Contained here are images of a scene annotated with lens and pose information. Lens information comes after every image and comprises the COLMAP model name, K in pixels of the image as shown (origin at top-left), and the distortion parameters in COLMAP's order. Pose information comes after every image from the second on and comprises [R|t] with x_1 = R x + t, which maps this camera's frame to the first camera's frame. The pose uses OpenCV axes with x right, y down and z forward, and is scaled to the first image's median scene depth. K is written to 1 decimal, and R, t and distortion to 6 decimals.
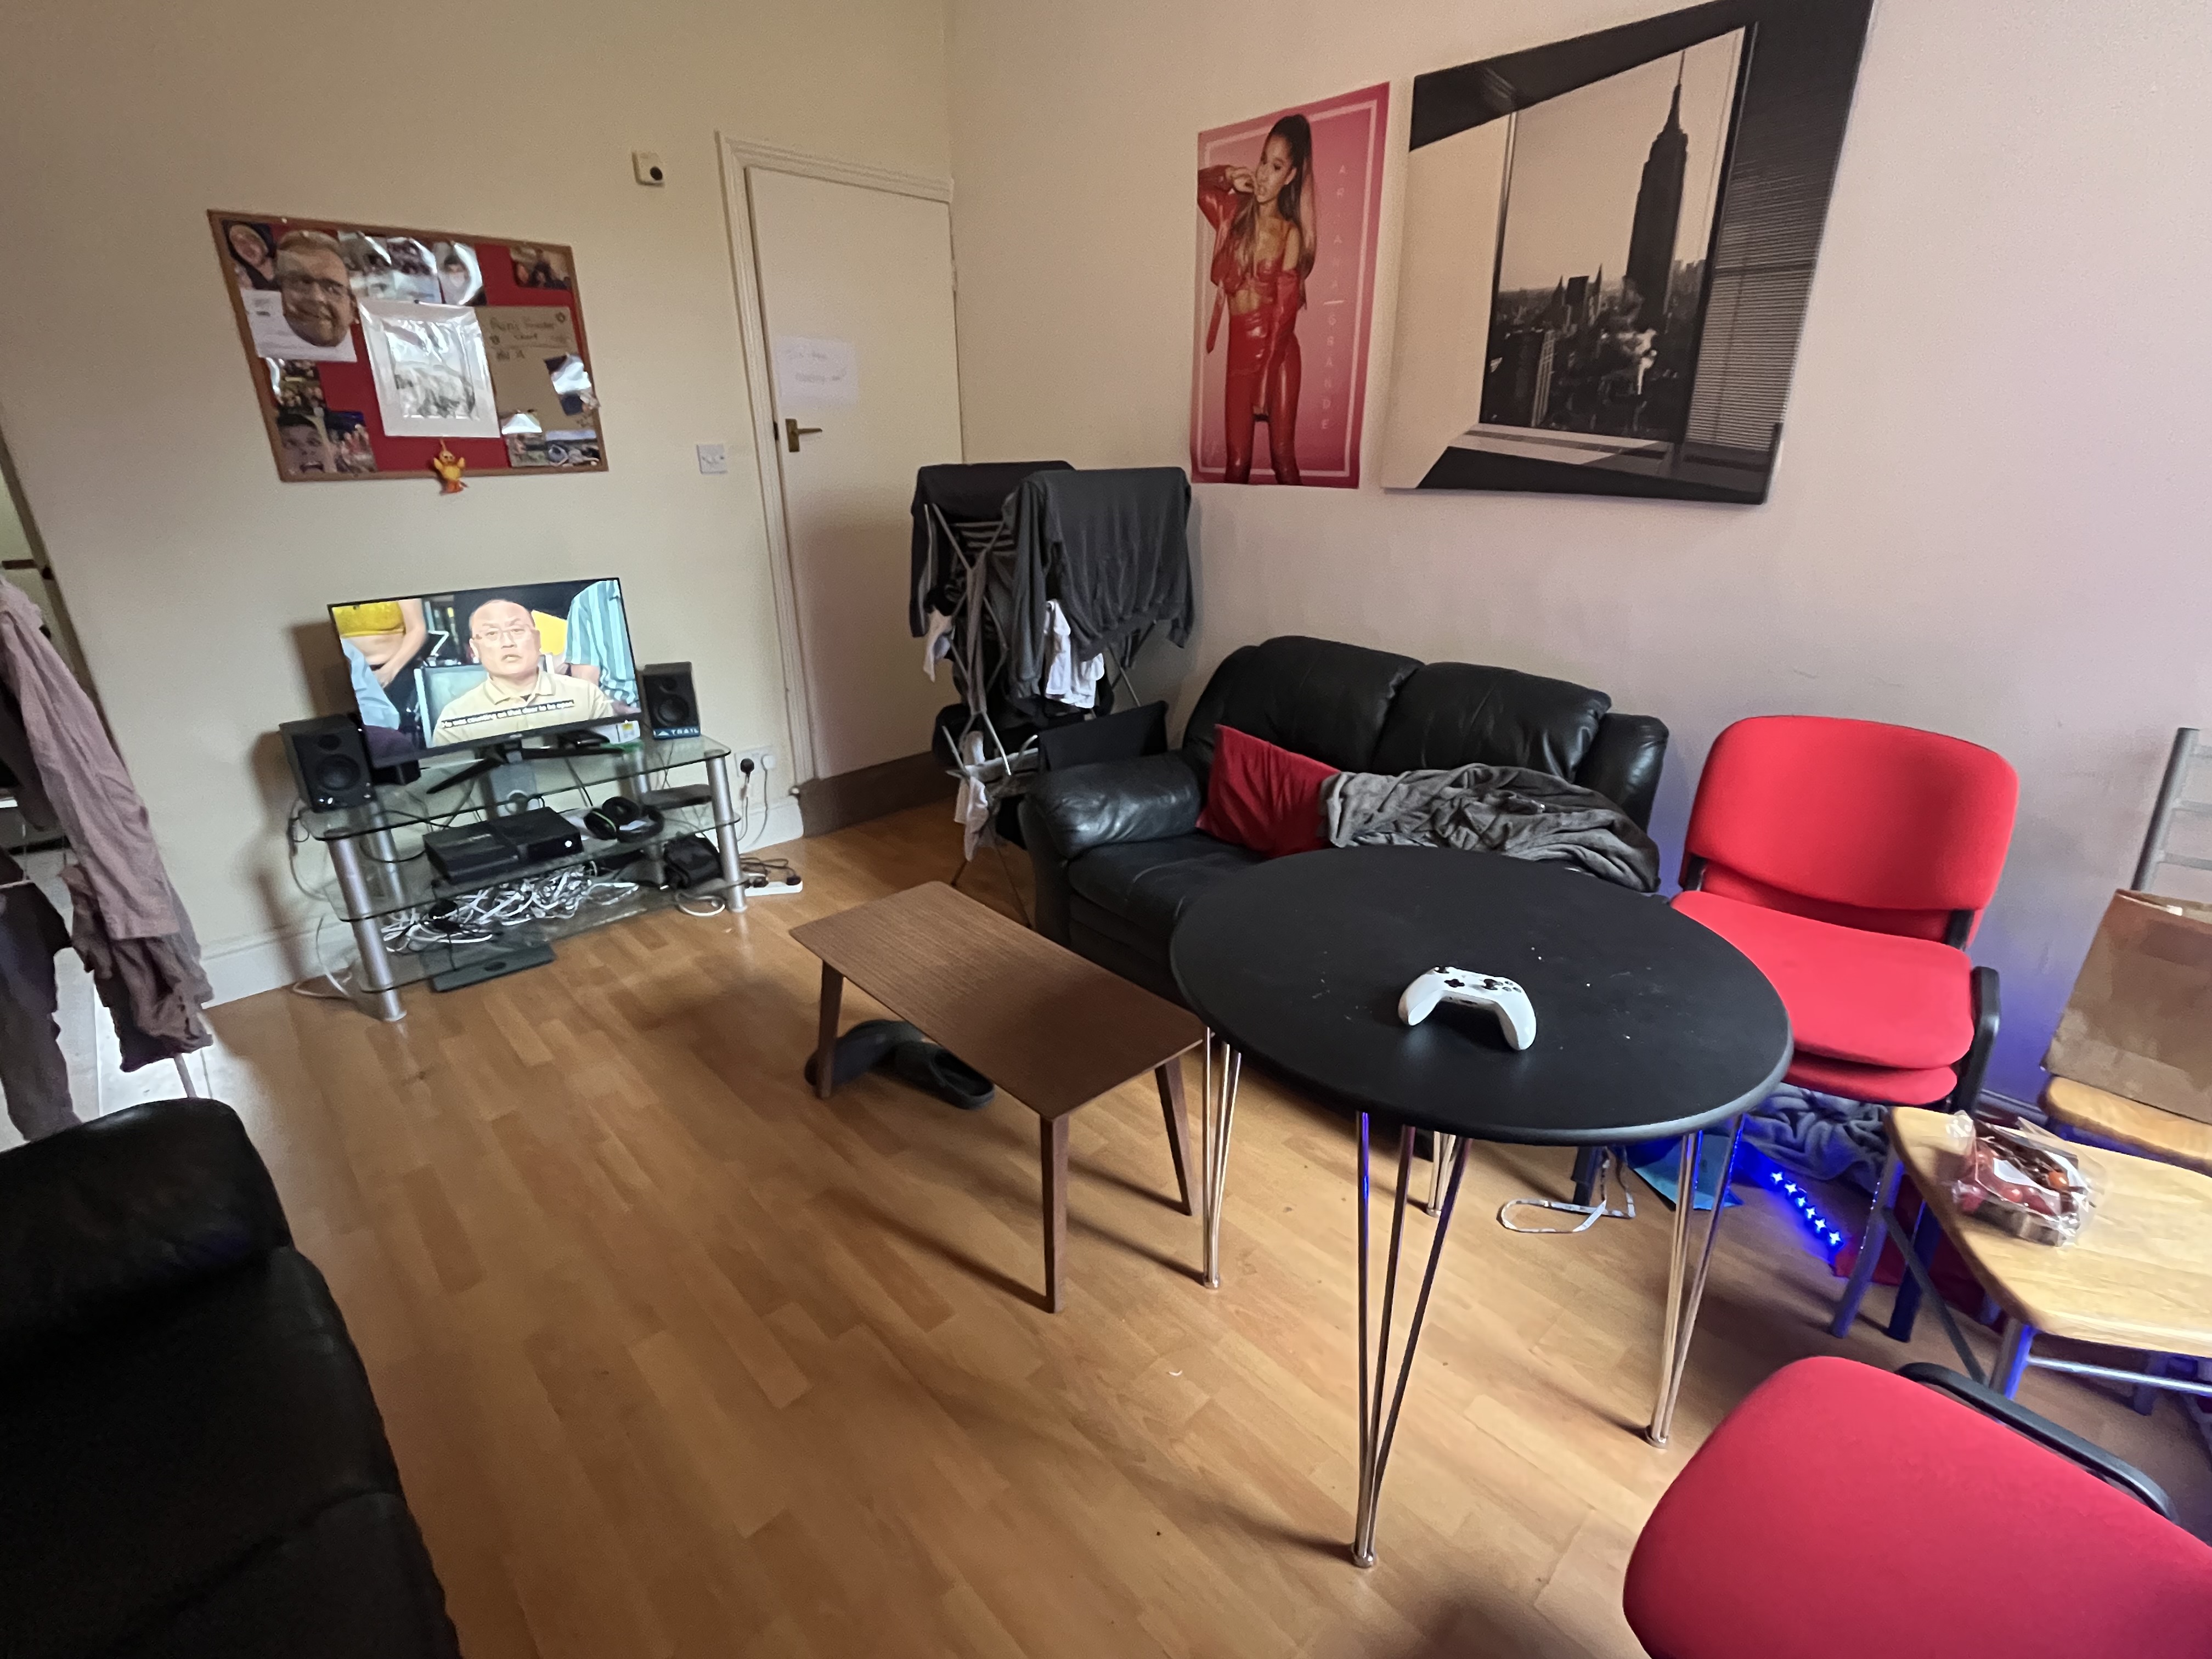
lens RADIAL K [[1031.5, 0, 1101.6], [0, 1031.5, 833.3], [0, 0, 1]] dist [-0.001908, -0.000334]
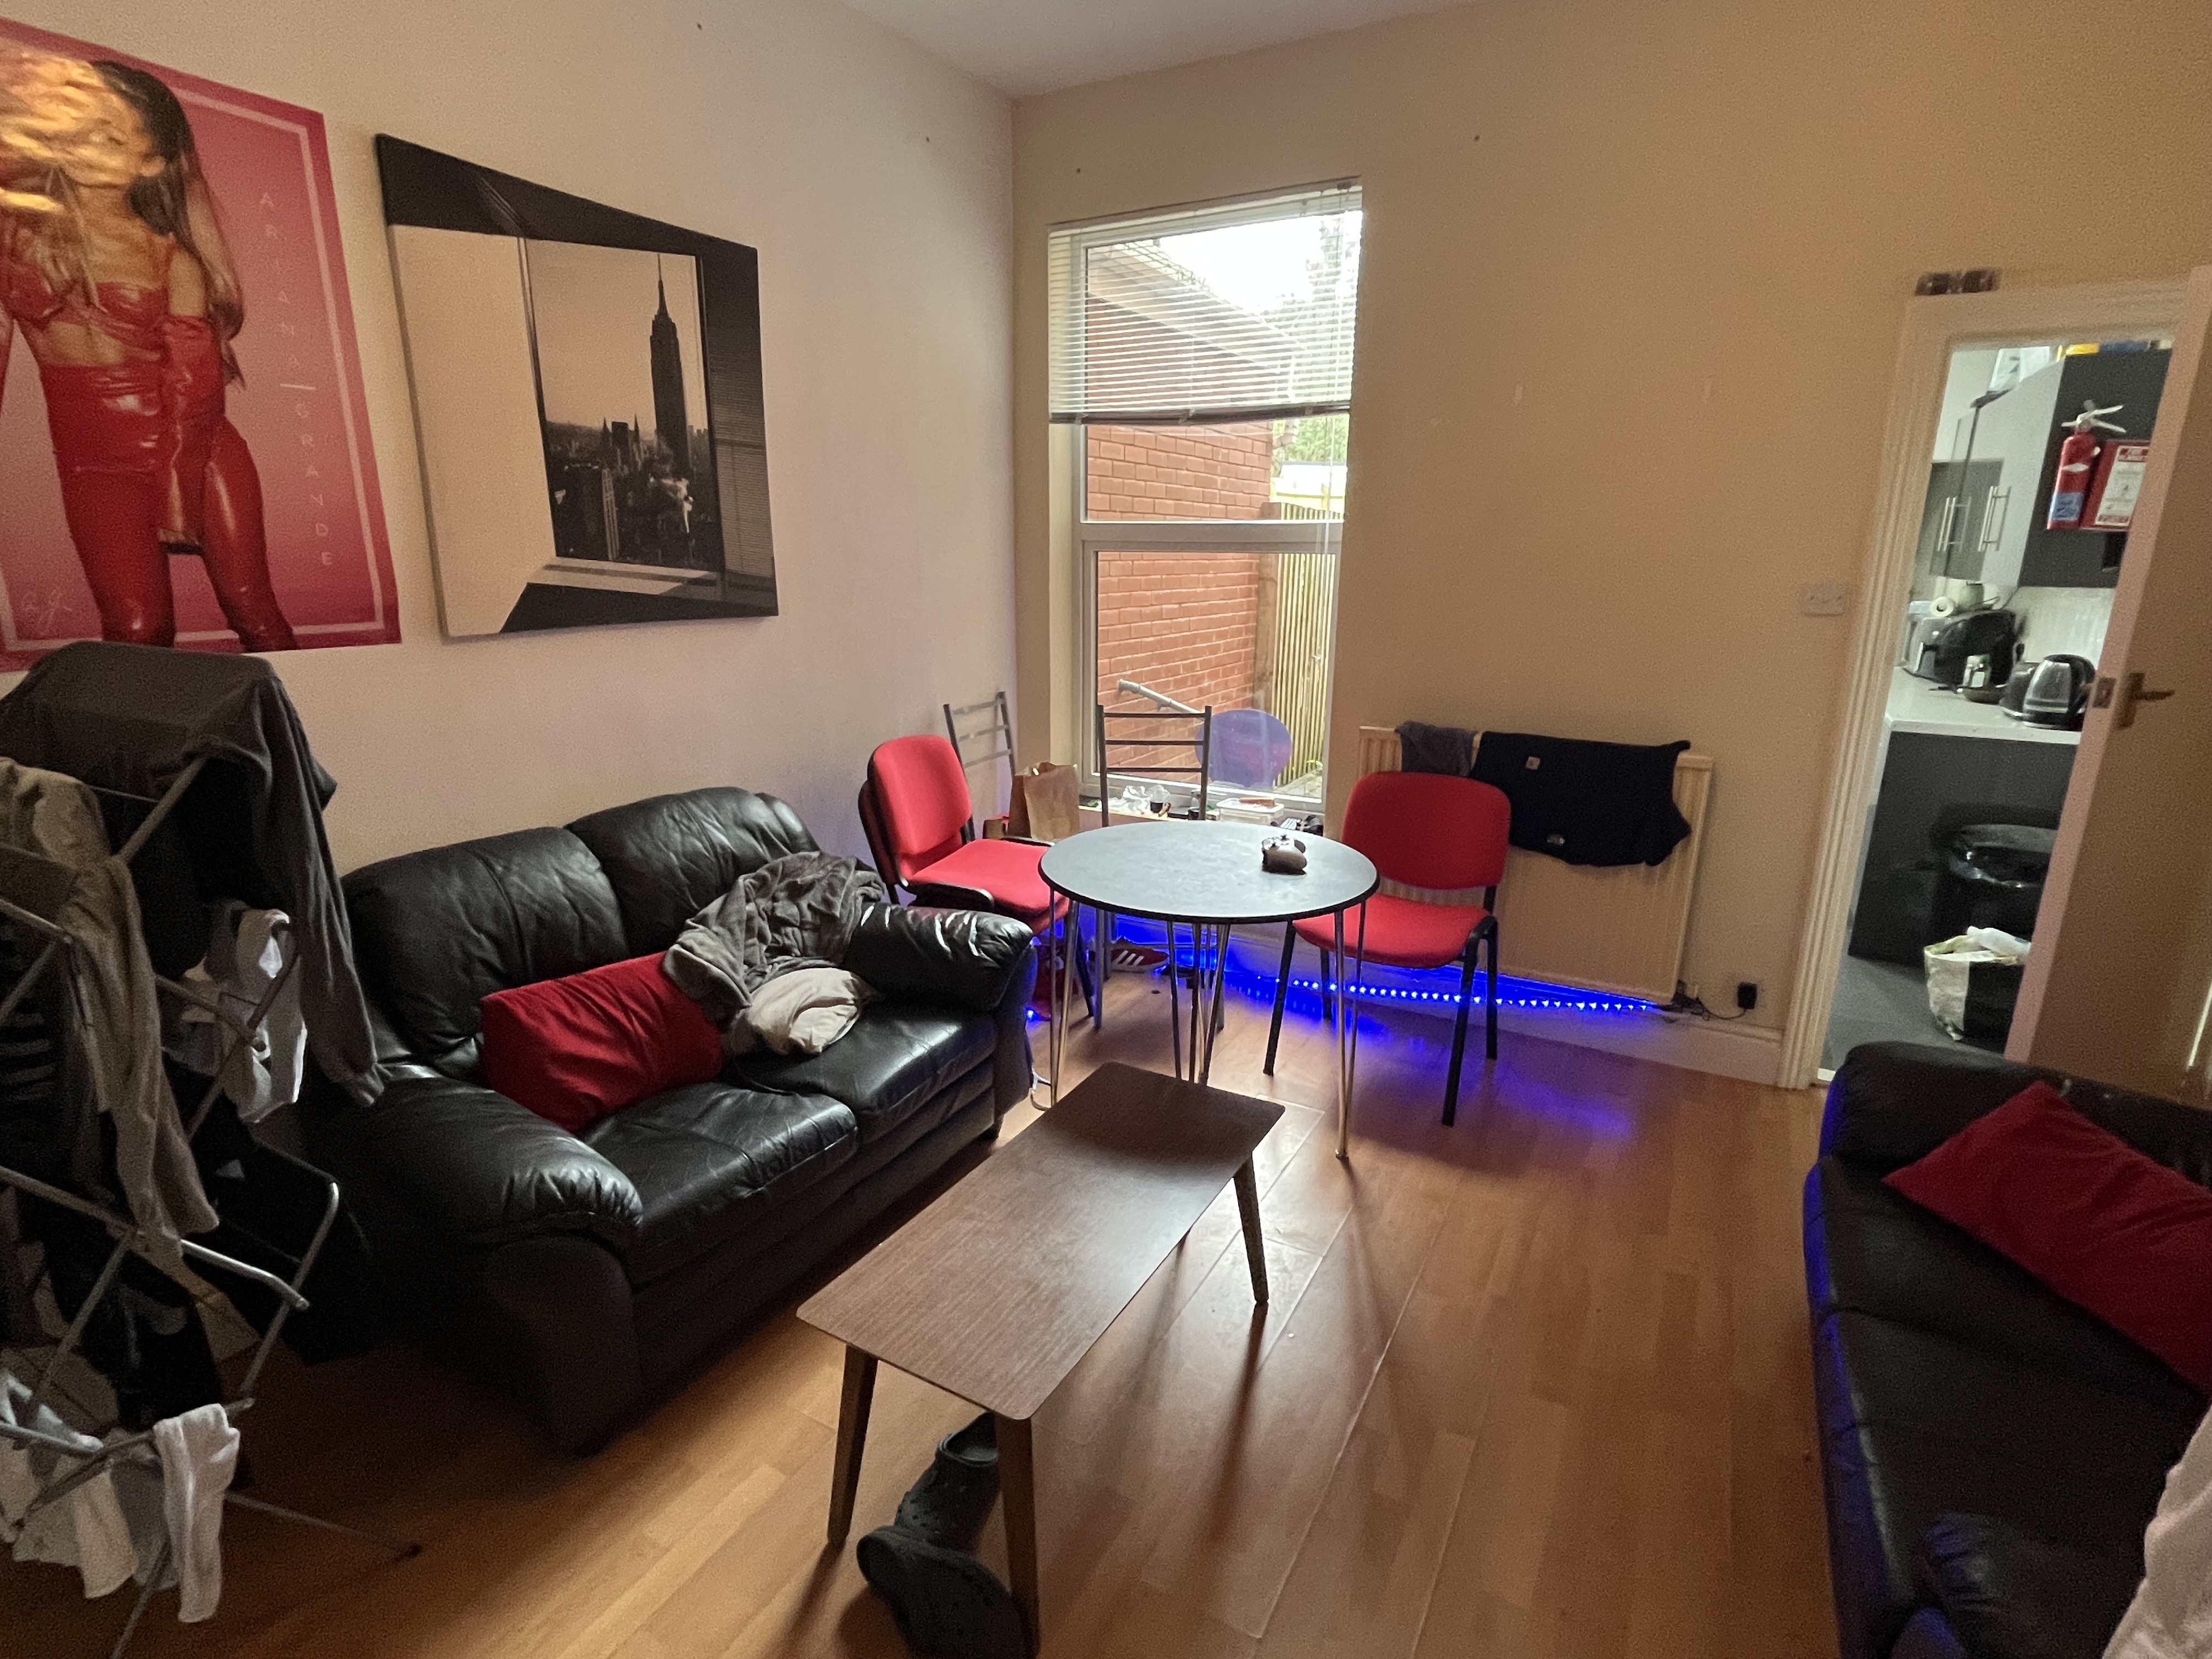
lens RADIAL K [[1085.1, 0, 1099.9], [0, 1085.1, 827.4], [0, 0, 1]] dist [-0.002895, -0.001932]
pose [[-0.300066, -0.241350, 0.922882, -0.735187], [0.338954, 0.877353, 0.339651, -0.360530], [-0.891667, 0.414732, -0.181458, 0.868495]]
